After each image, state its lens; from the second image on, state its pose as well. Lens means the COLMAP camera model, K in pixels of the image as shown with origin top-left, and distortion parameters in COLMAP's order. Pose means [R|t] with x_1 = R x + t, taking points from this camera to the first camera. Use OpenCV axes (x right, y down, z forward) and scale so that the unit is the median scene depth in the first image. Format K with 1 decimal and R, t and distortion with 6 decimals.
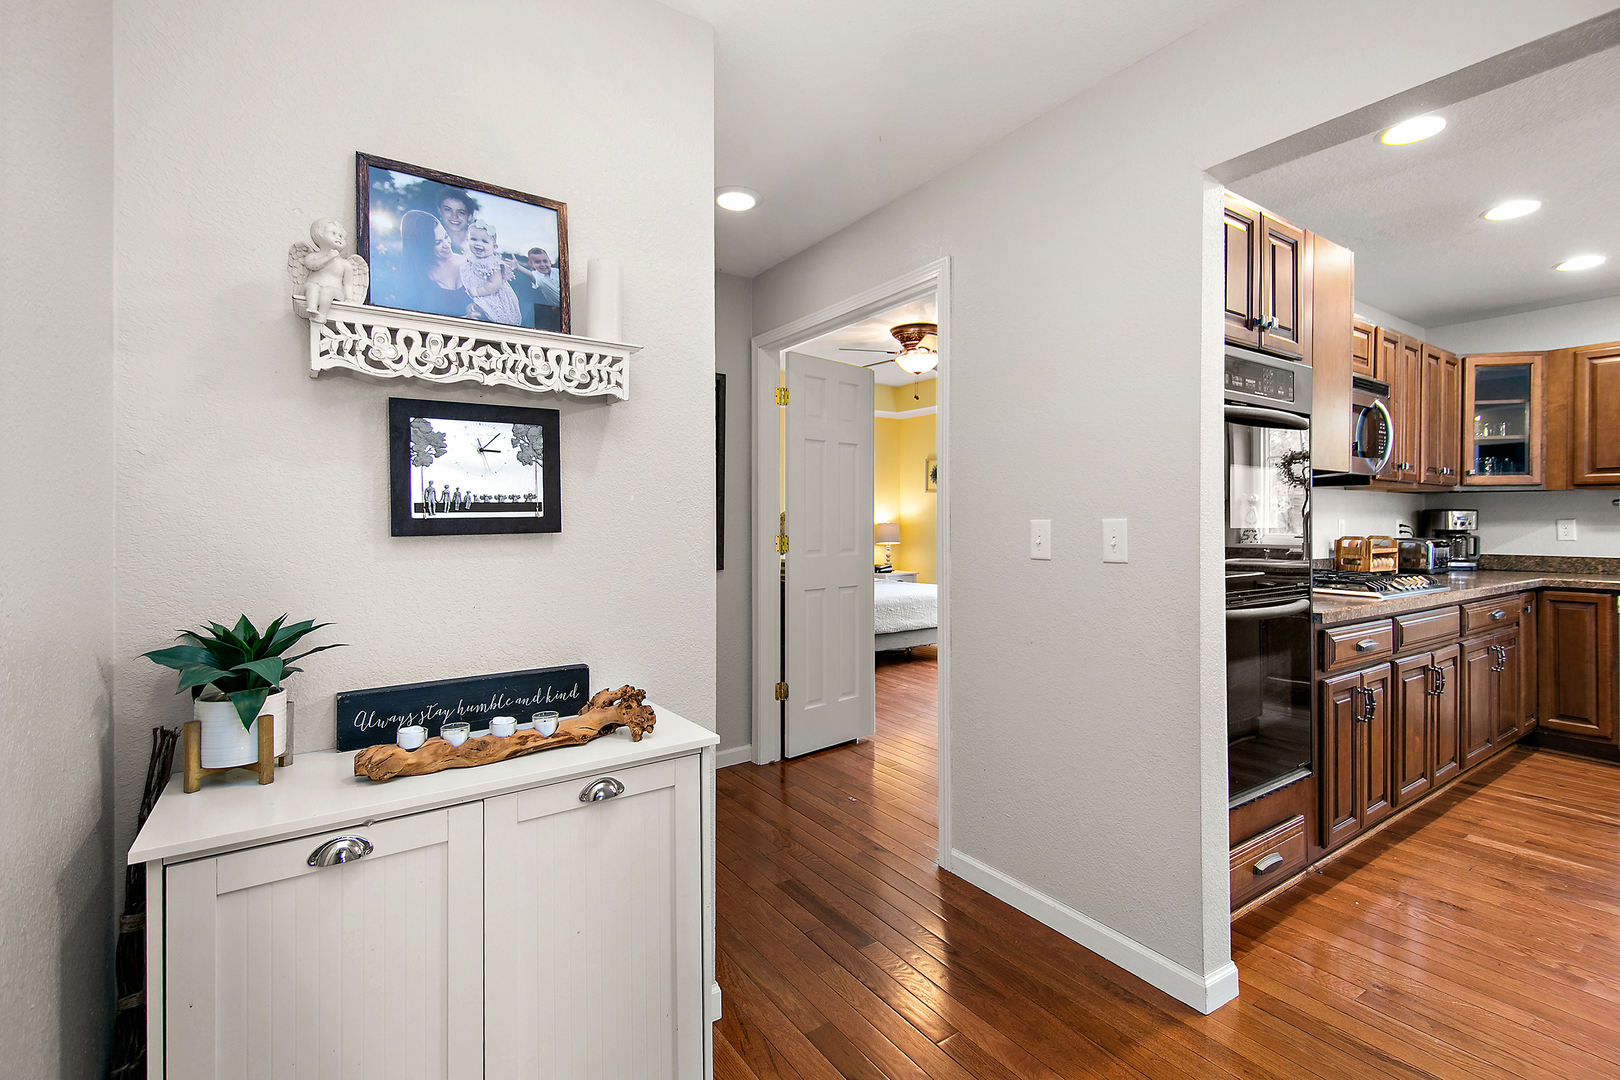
lens RADIAL K [[733.9, 0, 799.3], [0, 733.9, 522.8], [0, 0, 1]] dist [0.017272, -0.007087]
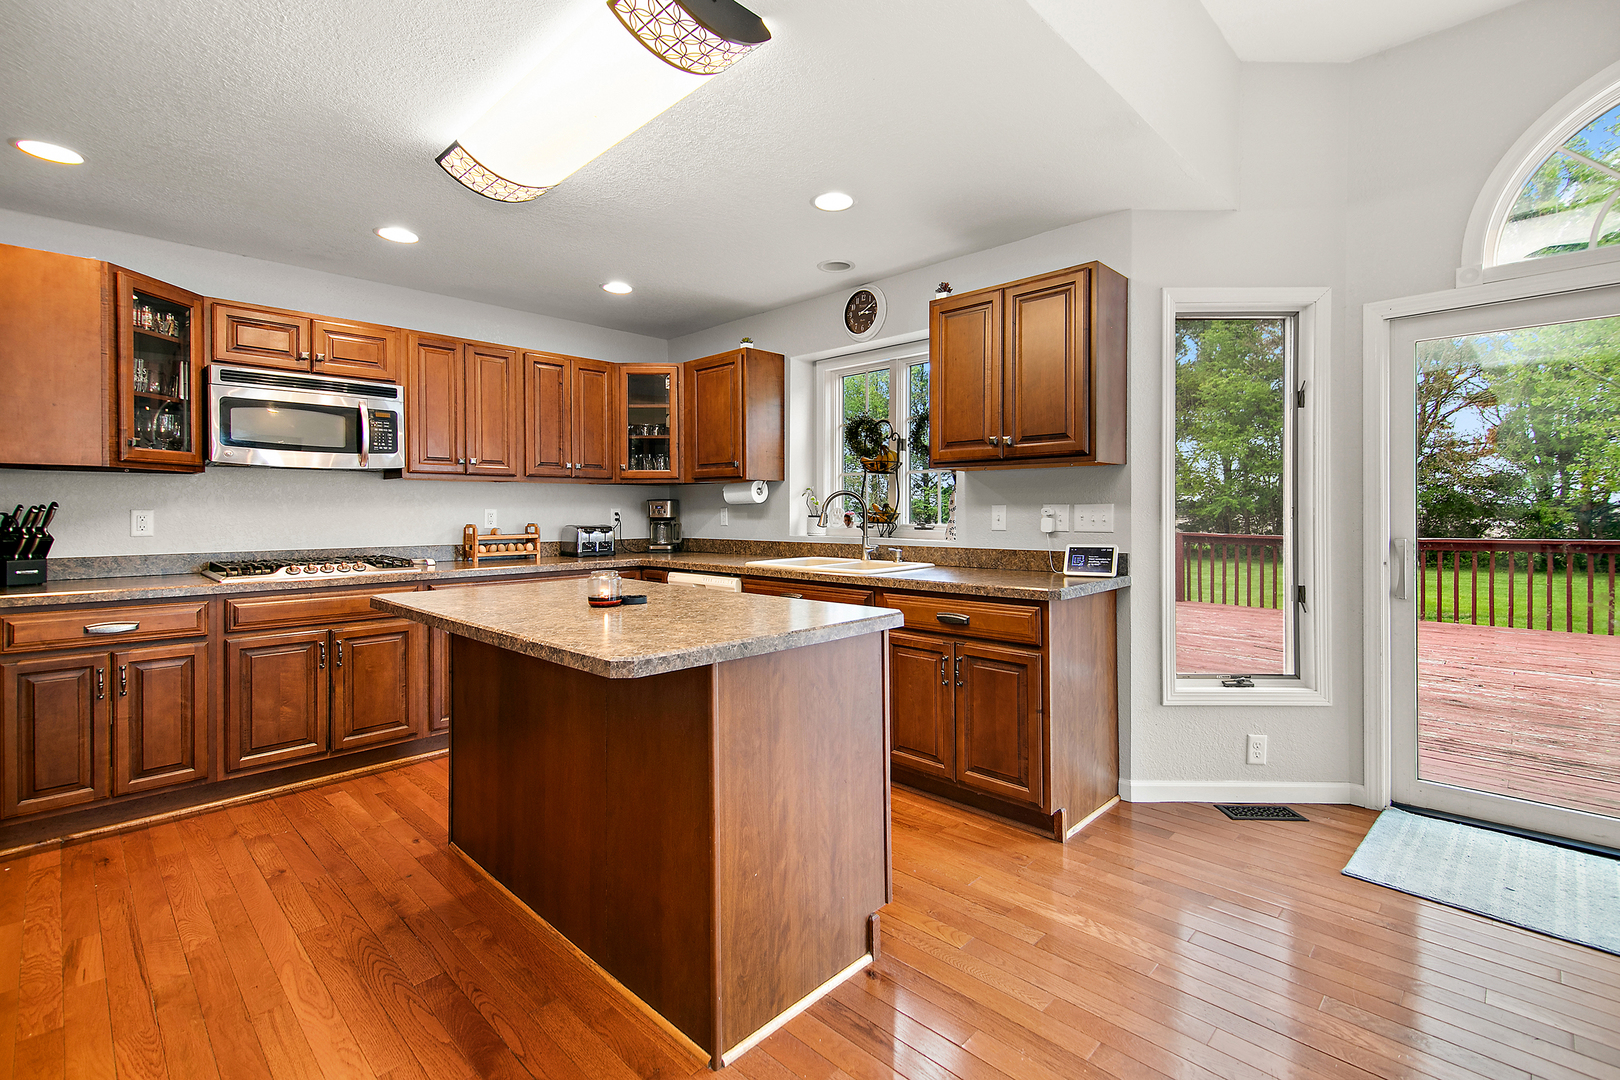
lens RADIAL K [[733.9, 0, 802.2], [0, 733.9, 507.8], [0, 0, 1]] dist [0.017272, -0.007087]
pose [[0.982478, -0.006777, 0.186257, 1.002002], [0.007410, 0.999969, -0.002706, -0.000394], [-0.186233, 0.004039, 0.982497, -0.168815]]
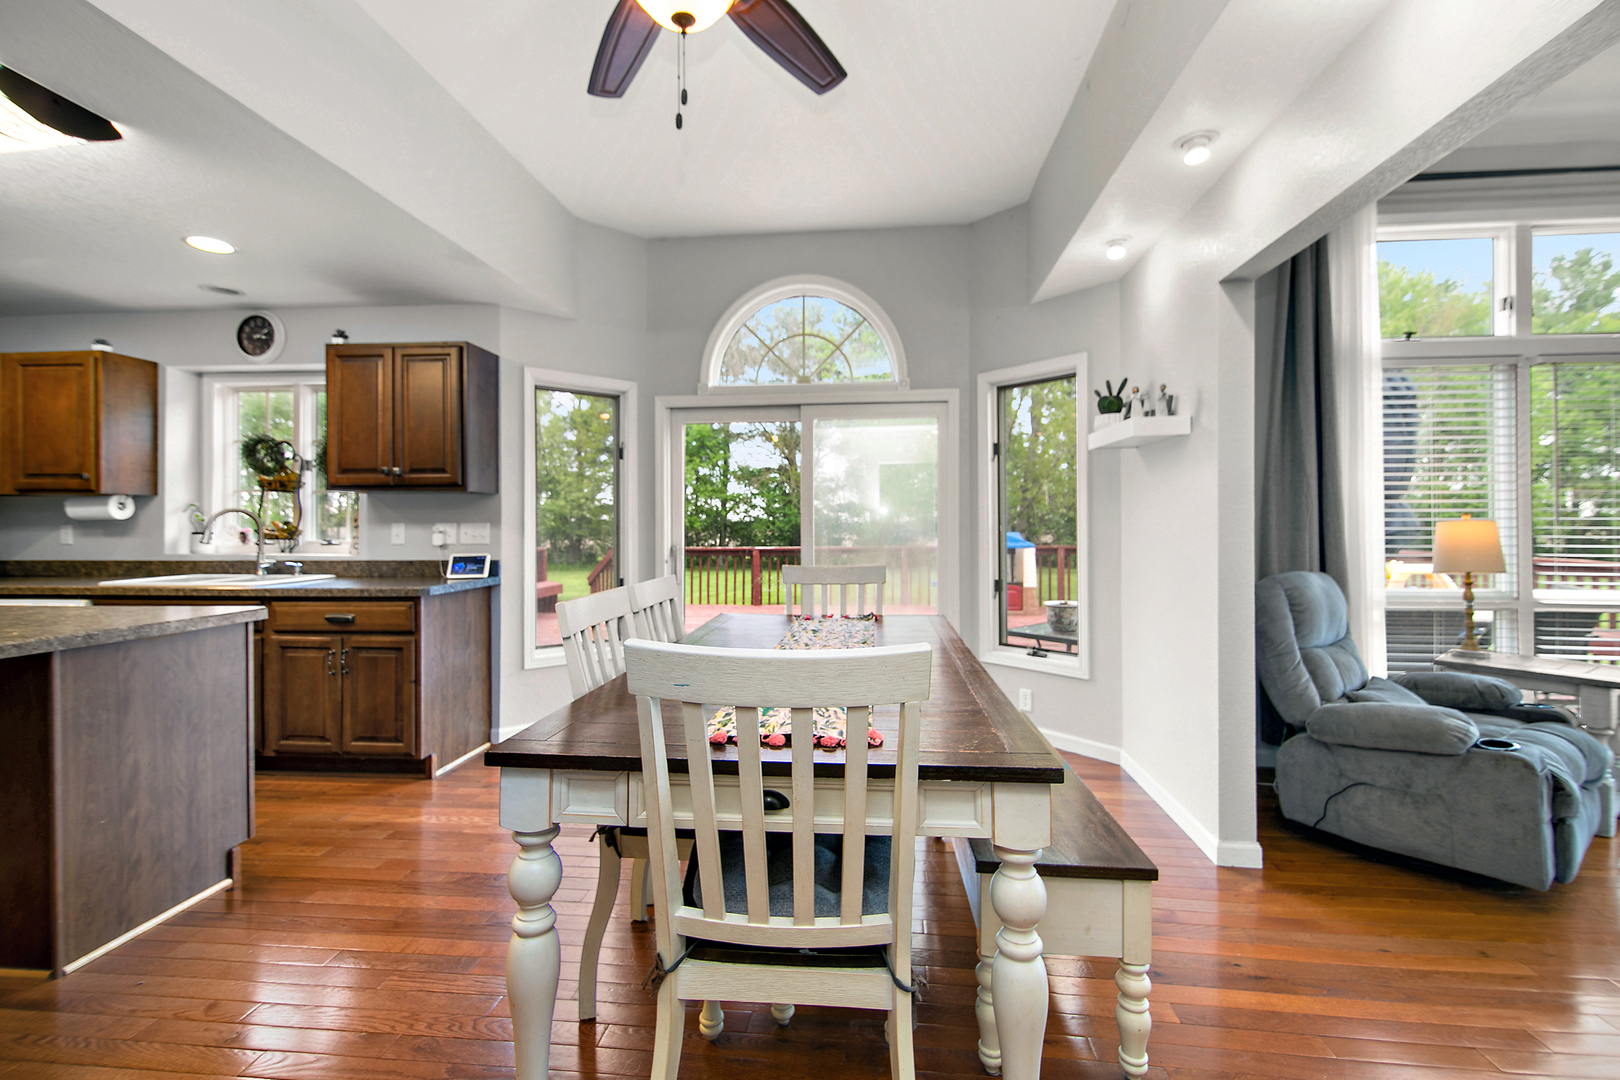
lens RADIAL K [[733.9, 0, 819.3], [0, 733.9, 526.6], [0, 0, 1]] dist [0.017272, -0.007087]
pose [[0.641198, -0.005015, 0.767359, 0.976319], [0.003387, 0.999987, 0.003706, -0.001588], [-0.767368, 0.000223, 0.641207, -0.478905]]
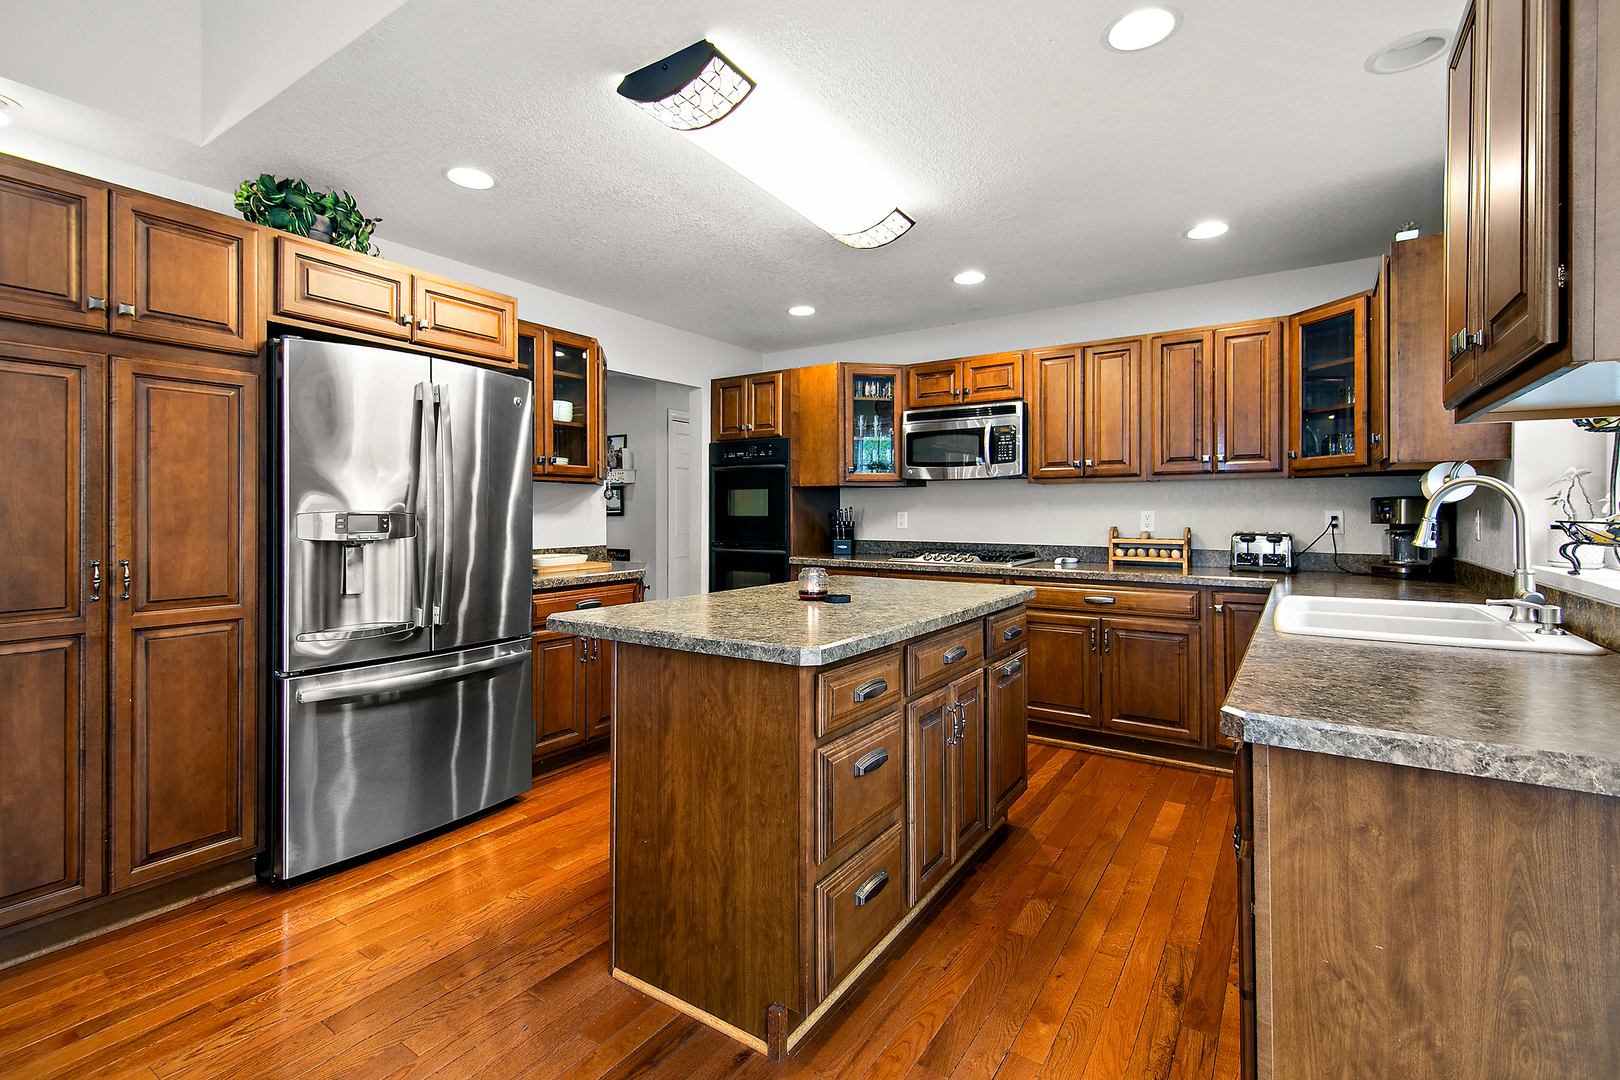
lens RADIAL K [[733.9, 0, 819.2], [0, 733.9, 507.4], [0, 0, 1]] dist [0.017272, -0.007087]
pose [[0.368407, -0.009080, -0.929620, 1.536138], [-0.000104, 0.999952, -0.009808, -0.000013], [0.929665, 0.003710, 0.368388, 0.183110]]
